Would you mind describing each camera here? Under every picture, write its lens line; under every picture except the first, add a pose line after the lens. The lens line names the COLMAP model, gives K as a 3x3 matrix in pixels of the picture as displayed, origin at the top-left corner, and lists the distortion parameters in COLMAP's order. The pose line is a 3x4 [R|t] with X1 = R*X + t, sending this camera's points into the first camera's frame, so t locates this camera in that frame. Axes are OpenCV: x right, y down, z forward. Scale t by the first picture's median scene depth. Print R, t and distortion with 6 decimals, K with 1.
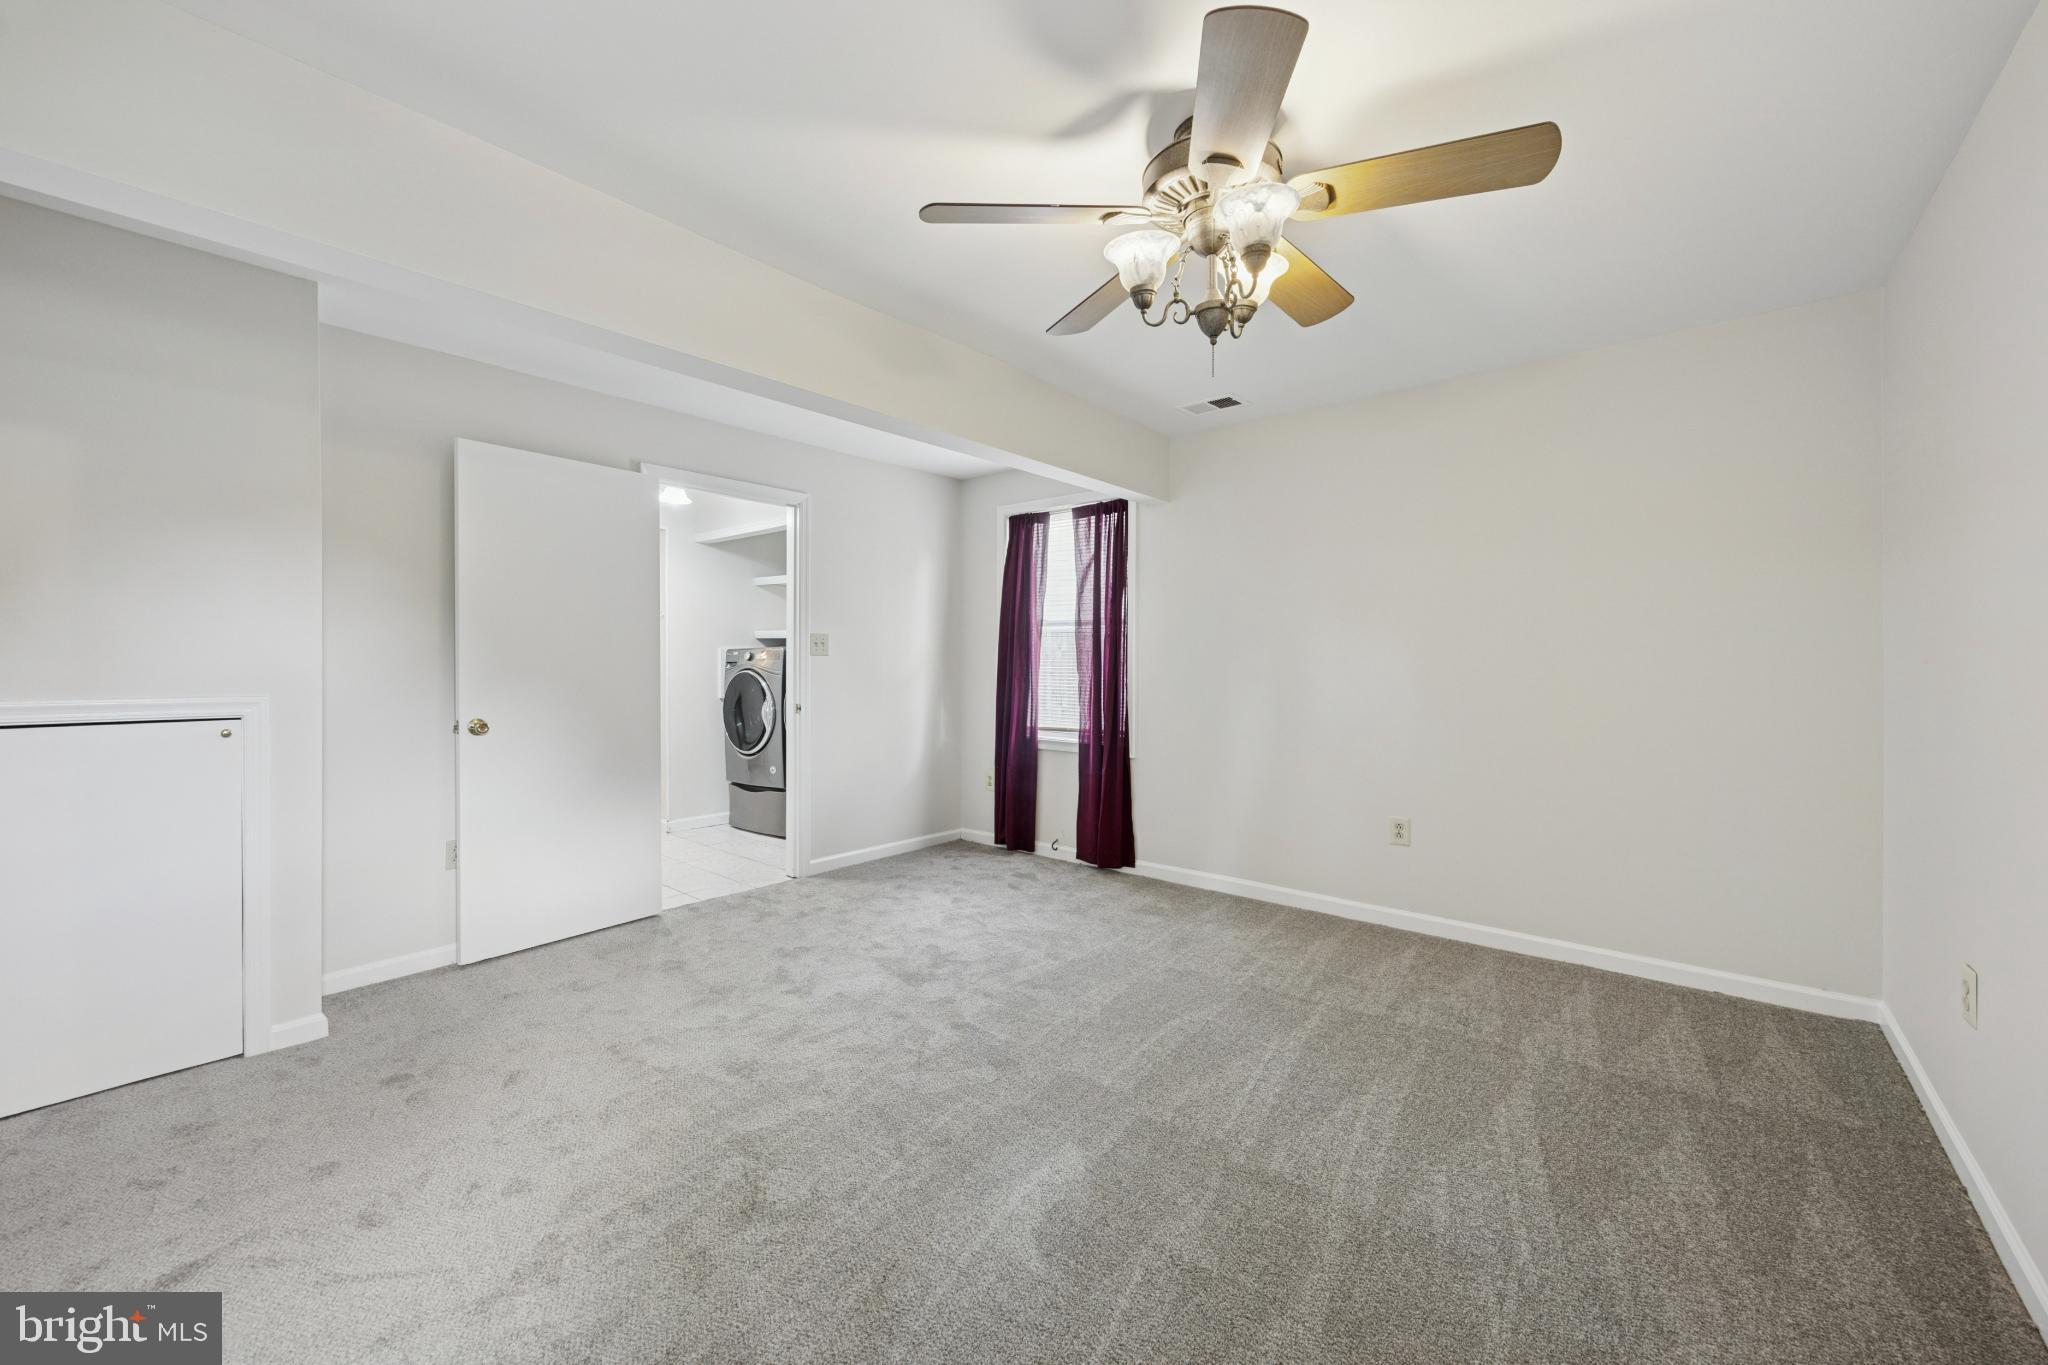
lens RADIAL K [[784.4, 0, 1025.2], [0, 784.4, 671.9], [0, 0, 1]] dist [-0.004376, 0.000328]
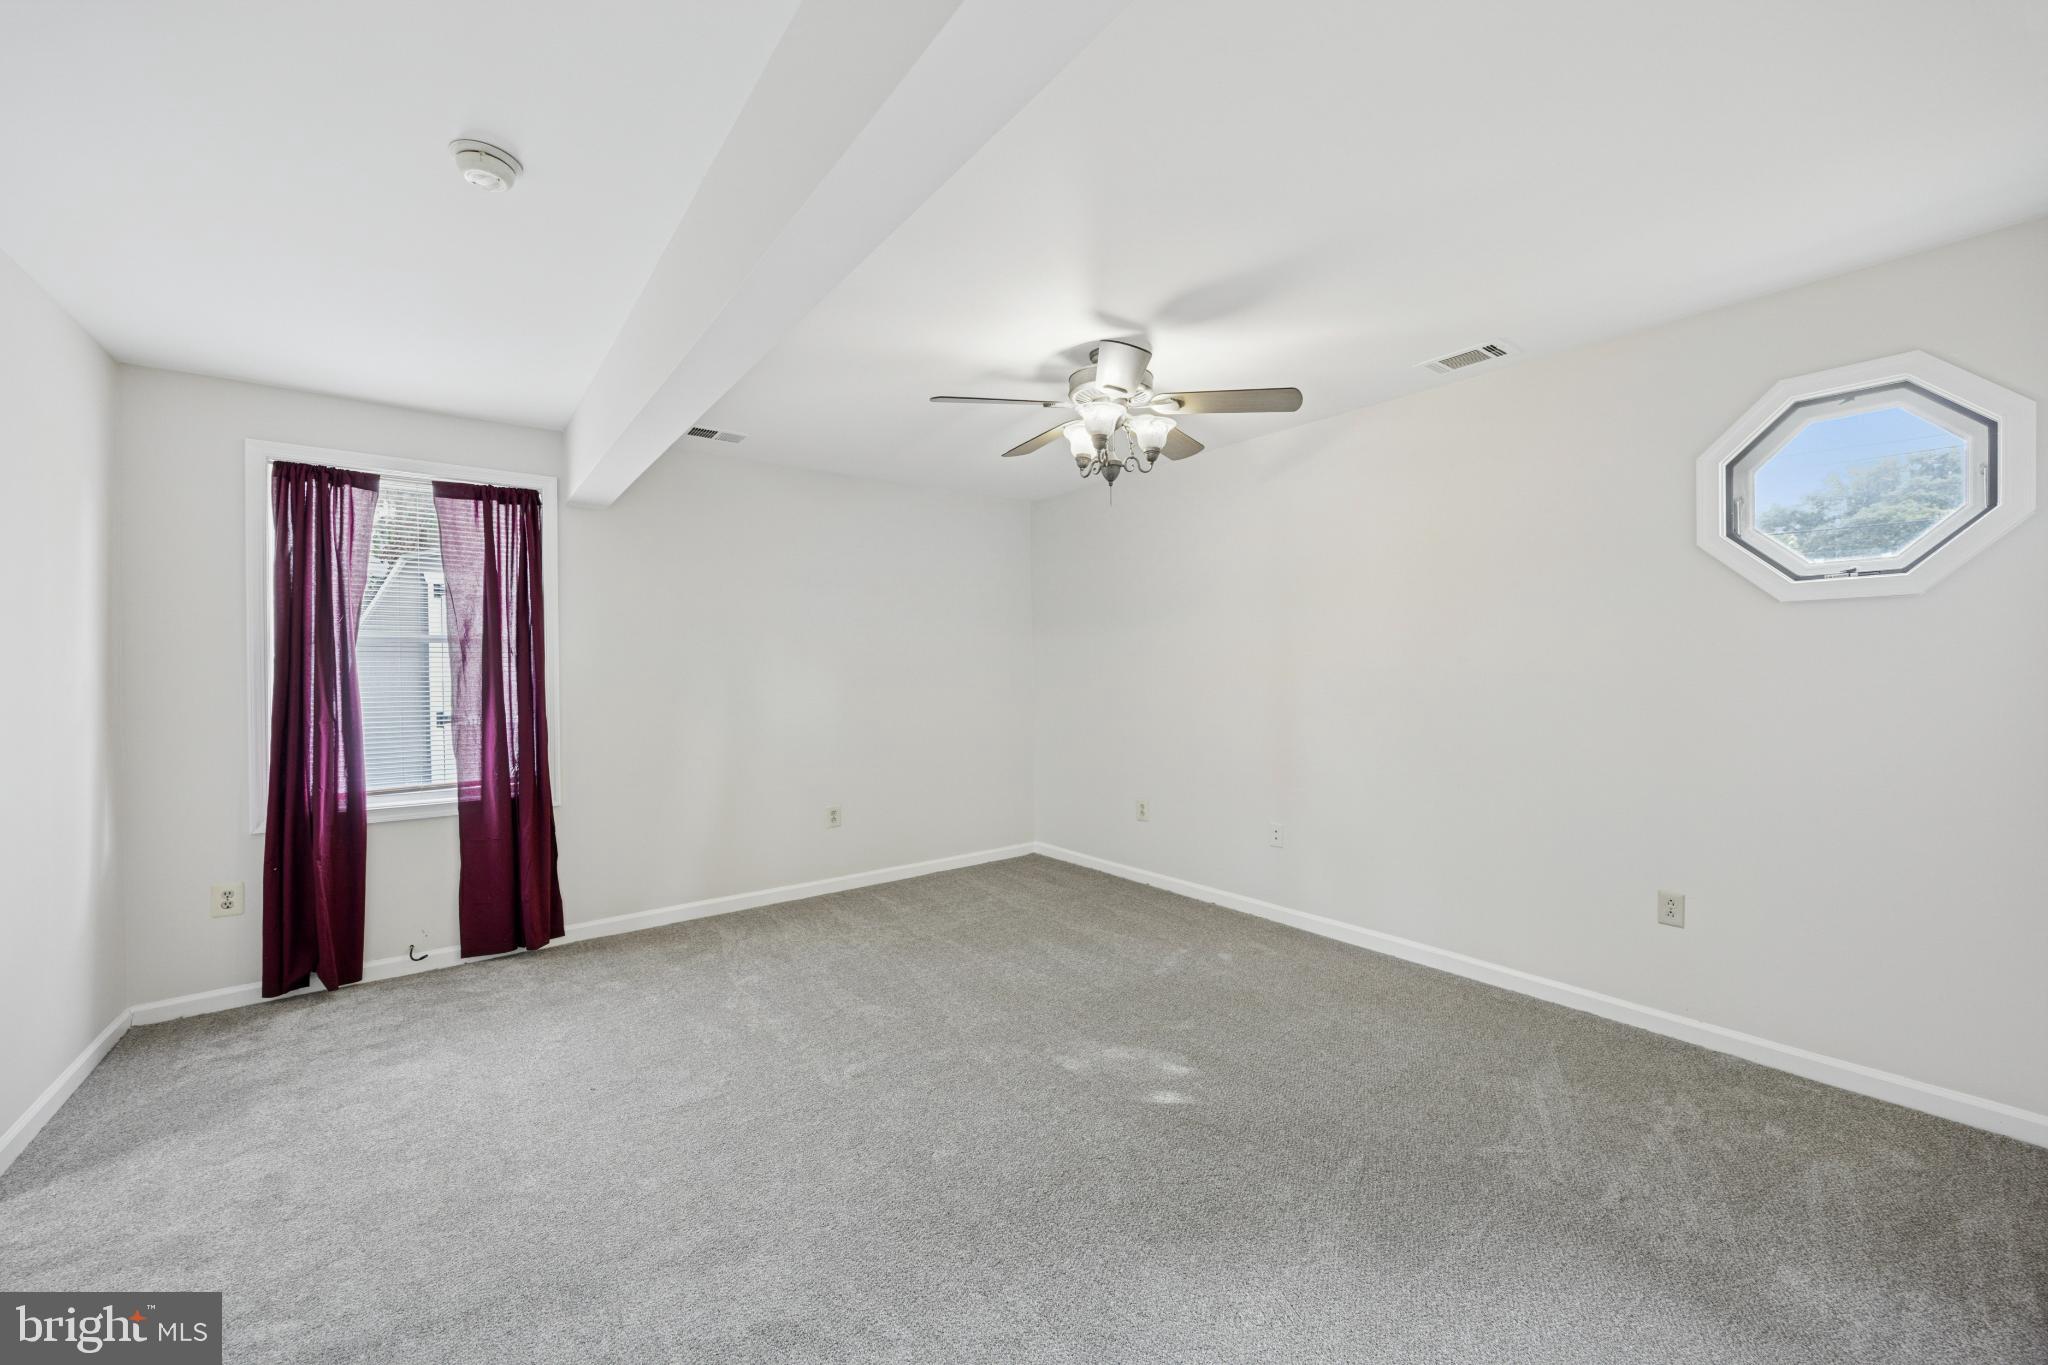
lens RADIAL K [[784.4, 0, 1024.6], [0, 784.4, 675.2], [0, 0, 1]] dist [-0.004376, 0.000328]
pose [[0.206760, -0.008868, 0.978351, -0.553034], [0.020830, 0.999772, 0.004660, -0.021775], [-0.978170, 0.019415, 0.206898, 0.325635]]
